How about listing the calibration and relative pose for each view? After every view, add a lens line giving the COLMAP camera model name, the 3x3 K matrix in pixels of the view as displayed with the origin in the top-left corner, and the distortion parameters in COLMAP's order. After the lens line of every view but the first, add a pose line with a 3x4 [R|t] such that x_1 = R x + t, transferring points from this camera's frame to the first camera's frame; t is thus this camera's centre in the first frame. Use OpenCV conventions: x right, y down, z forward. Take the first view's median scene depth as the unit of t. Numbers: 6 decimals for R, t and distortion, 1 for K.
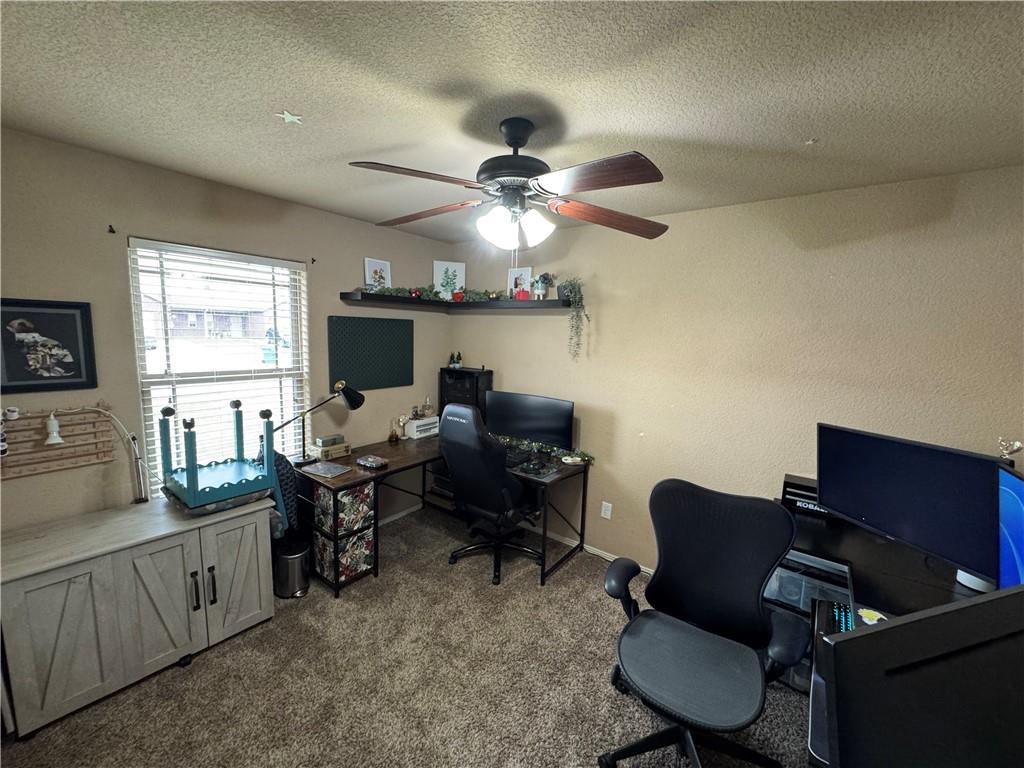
lens RADIAL K [[411.7, 0, 511.2], [0, 411.7, 381.1], [0, 0, 1]] dist [-0.002038, 0.000313]
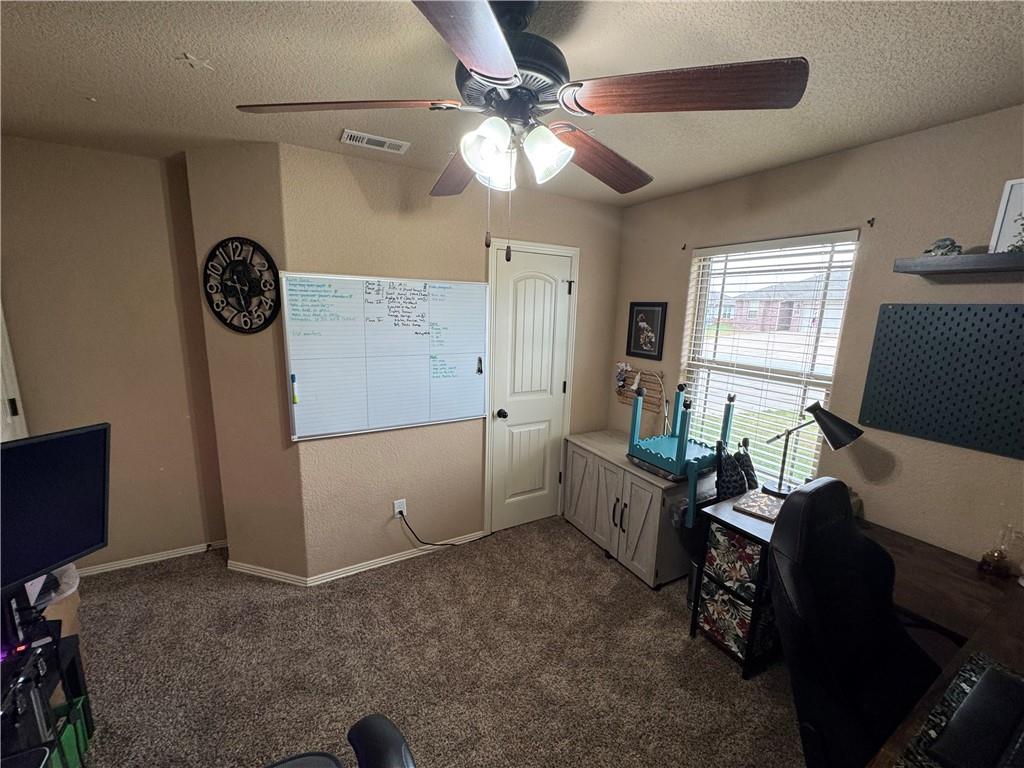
lens RADIAL K [[411.7, 0, 513.6], [0, 411.7, 385.6], [0, 0, 1]] dist [-0.002038, 0.000313]
pose [[-0.395037, 0.127573, -0.909764, 0.467727], [-0.153880, 0.967130, 0.202435, -0.098686], [0.905686, 0.219964, -0.362422, 0.935527]]
